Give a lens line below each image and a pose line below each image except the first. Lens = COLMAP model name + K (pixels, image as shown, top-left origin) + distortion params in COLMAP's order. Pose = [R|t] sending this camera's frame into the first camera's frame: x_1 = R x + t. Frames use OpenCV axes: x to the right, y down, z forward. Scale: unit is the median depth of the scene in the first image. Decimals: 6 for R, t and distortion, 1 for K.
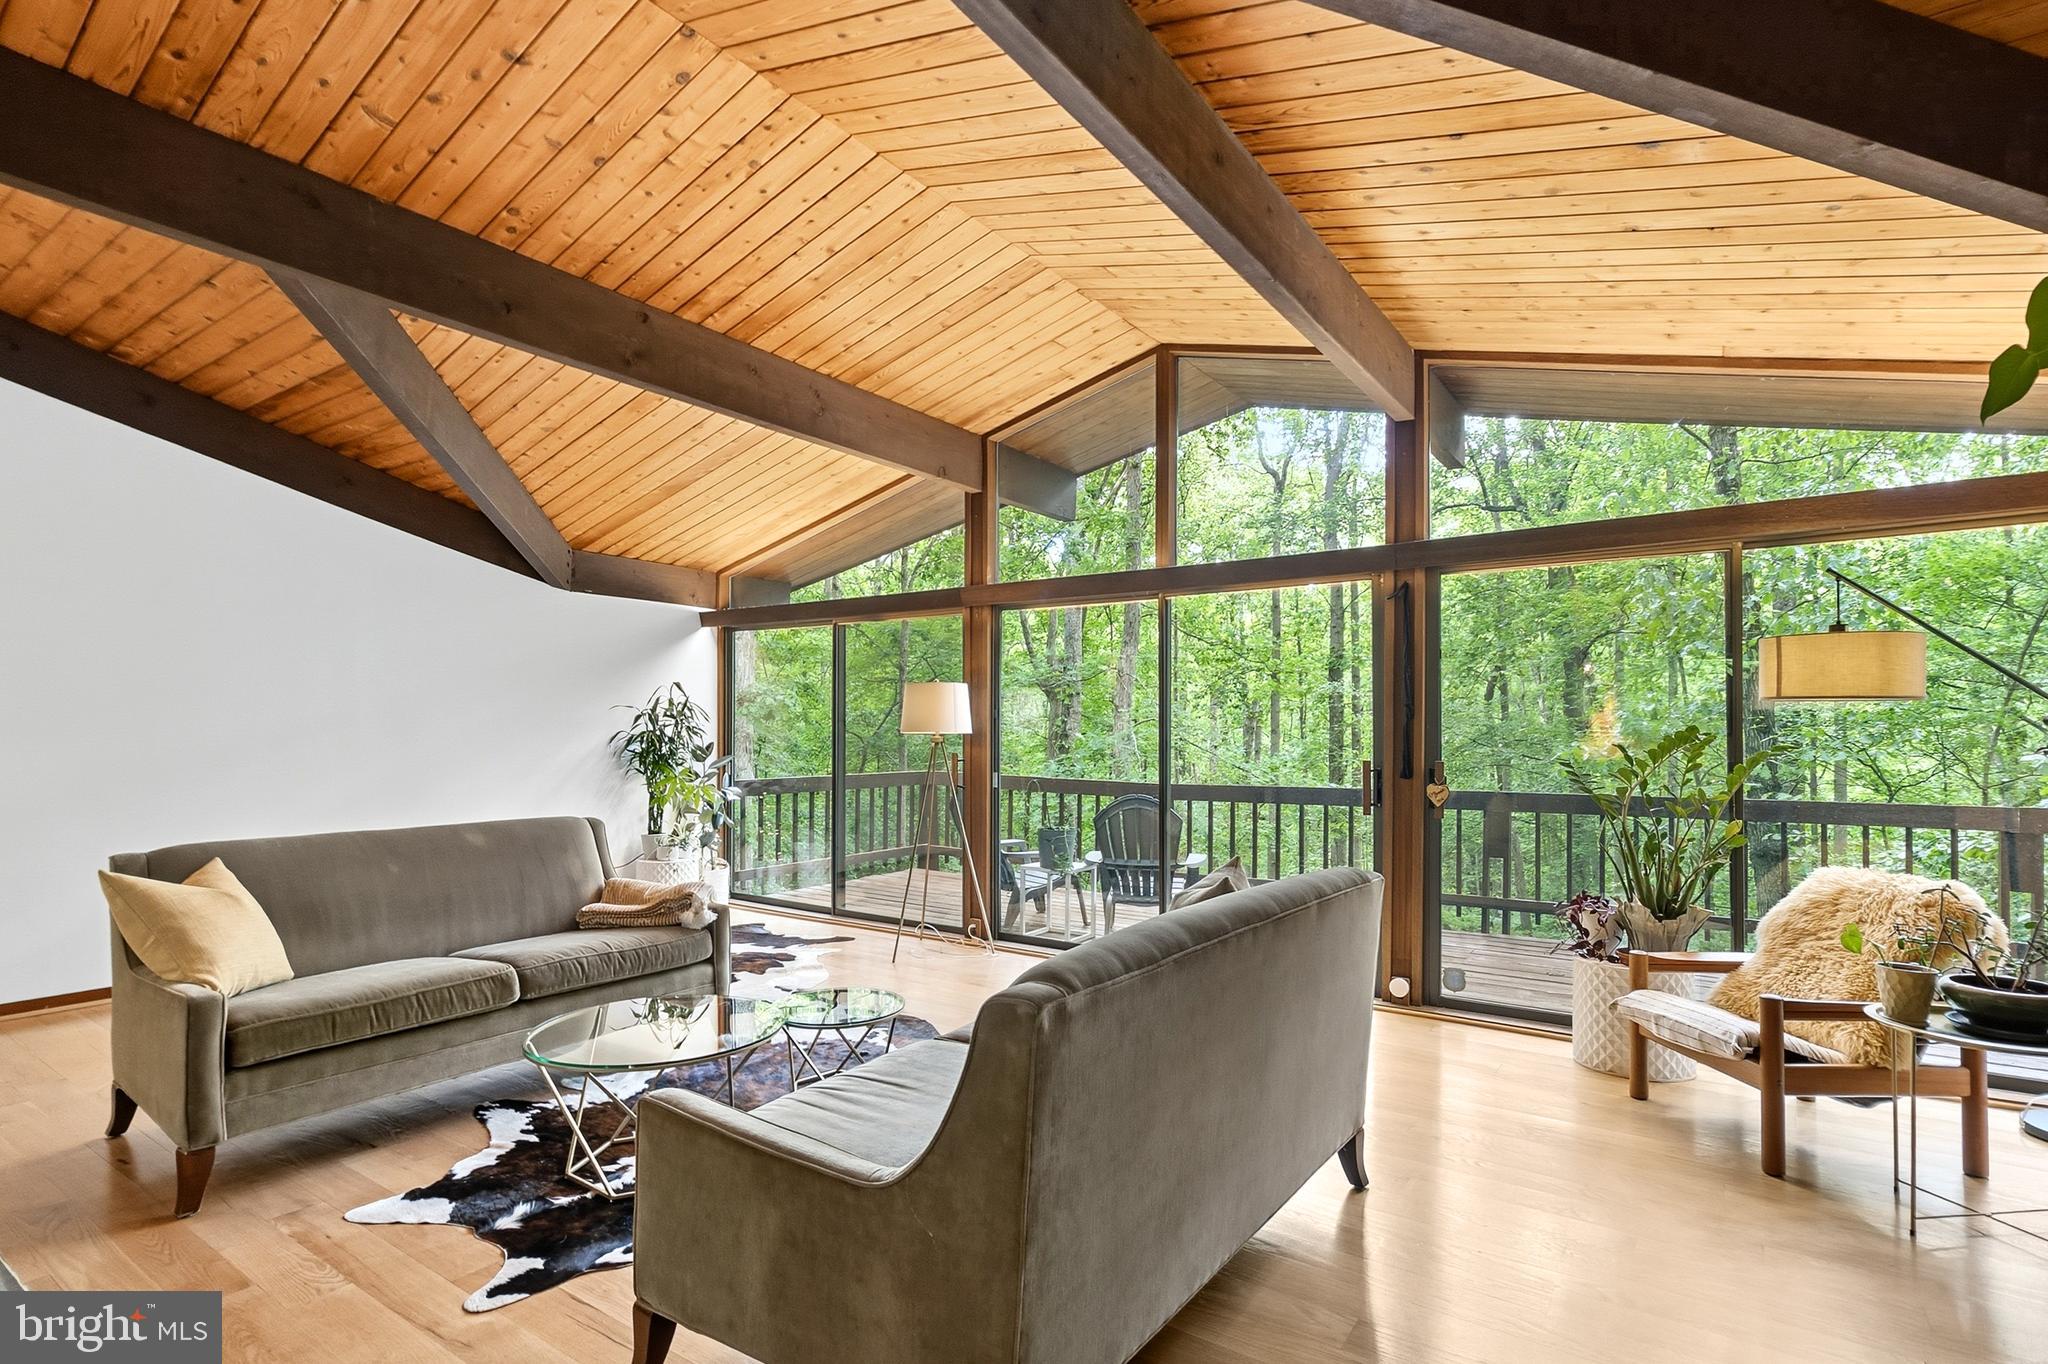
lens RADIAL K [[1014.6, 0, 1022.9], [0, 1014.6, 696.3], [0, 0, 1]] dist [-0.003562, -0.000241]
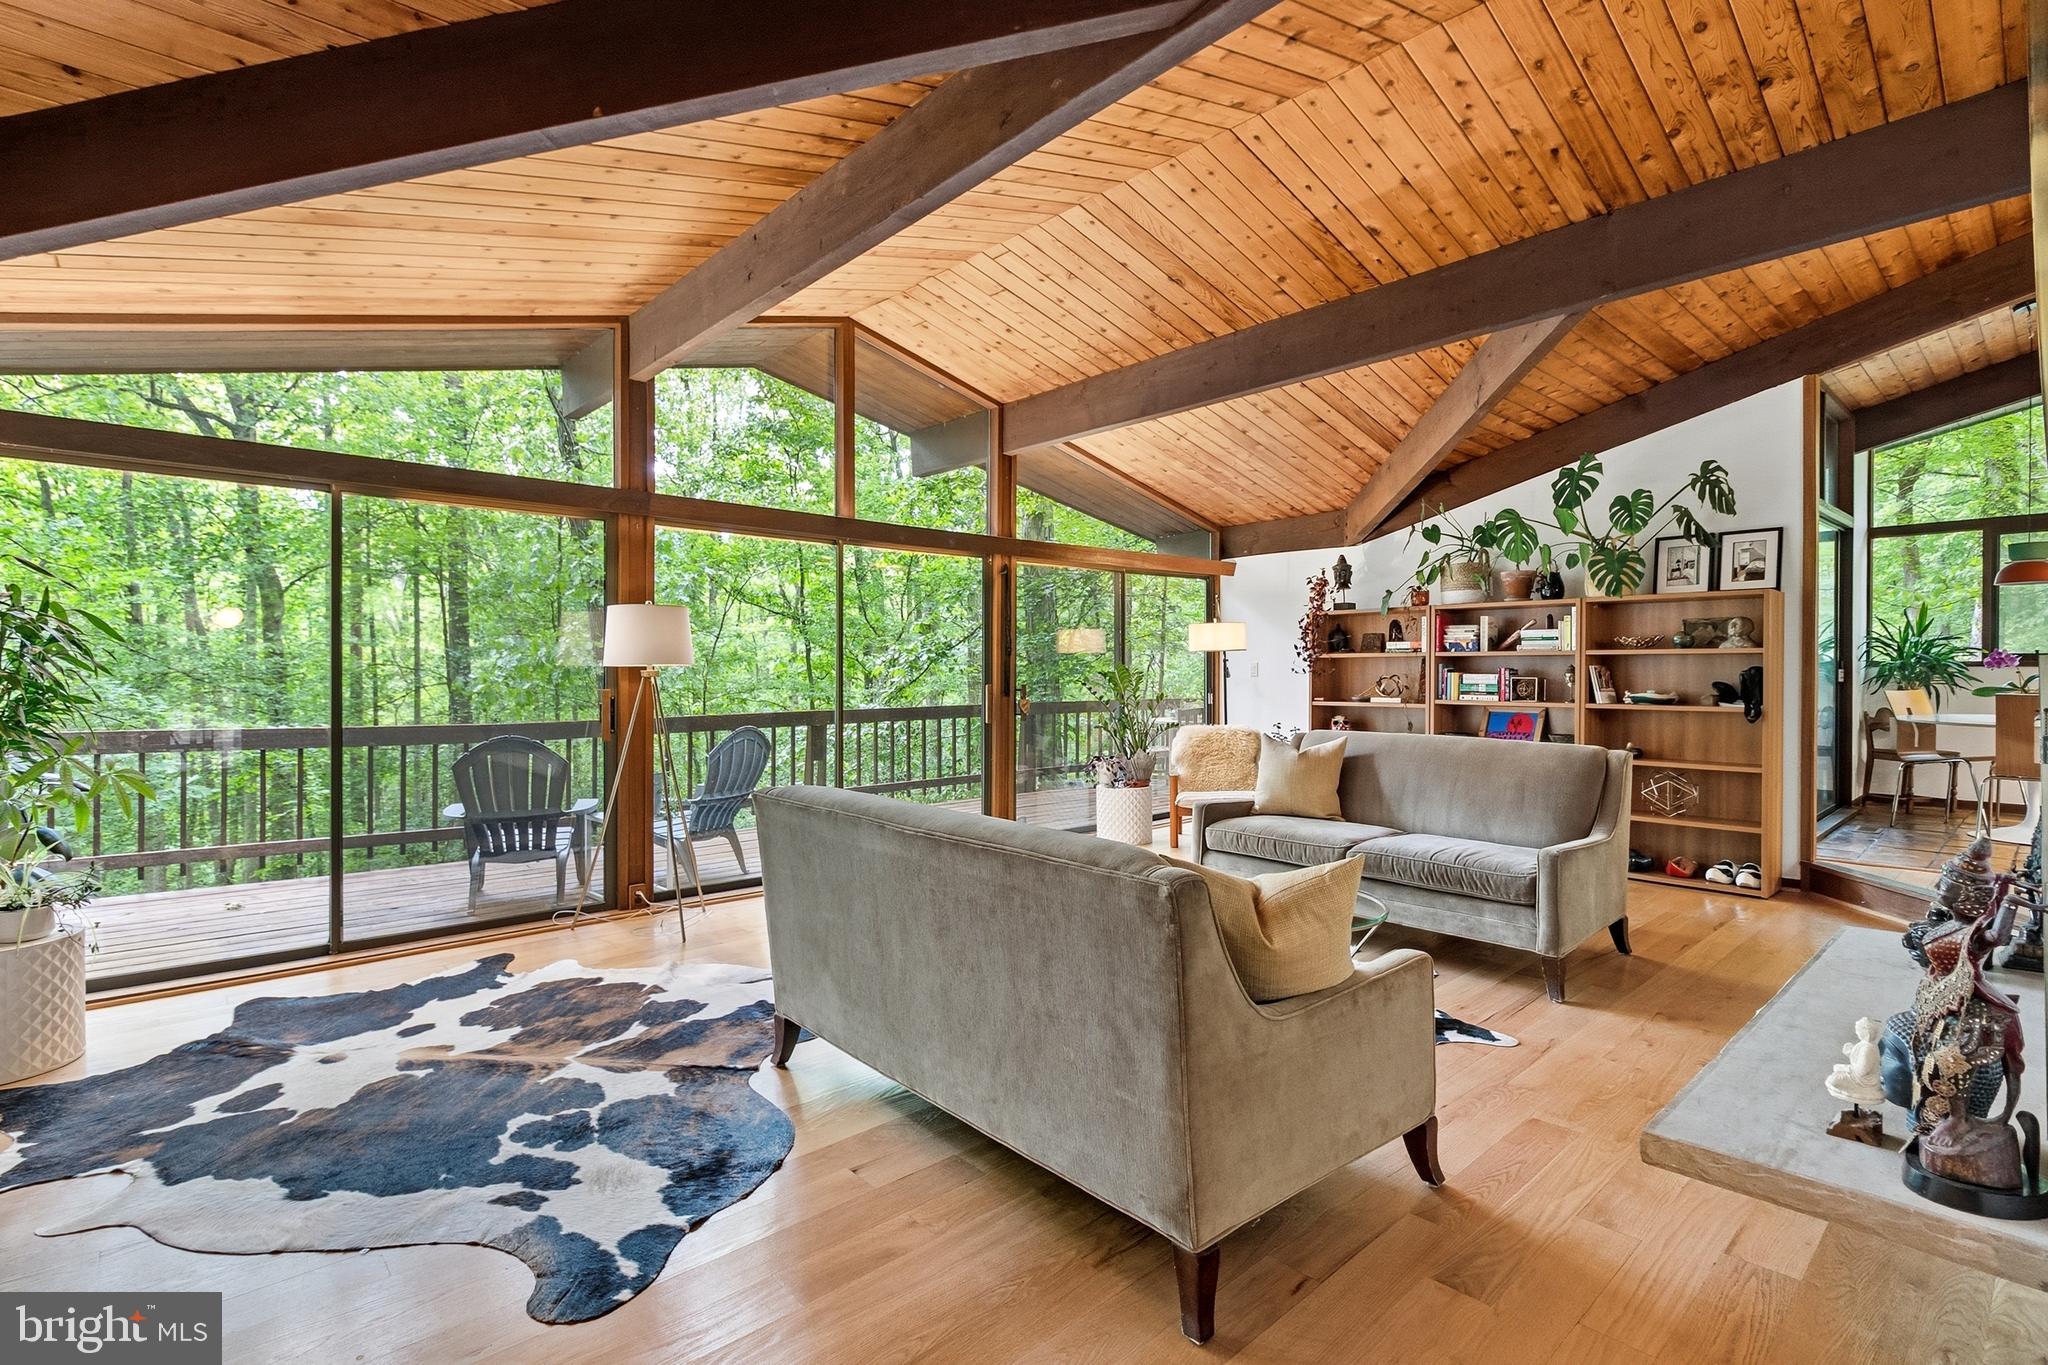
lens RADIAL K [[963.0, 0, 994.0], [0, 963.0, 689.3], [0, 0, 1]] dist [-0.003103, 0.000114]
pose [[0.235962, -0.031175, 0.971262, -0.855605], [-0.025049, 0.998958, 0.038150, 0.017024], [-0.971439, -0.033331, 0.234935, 0.581527]]
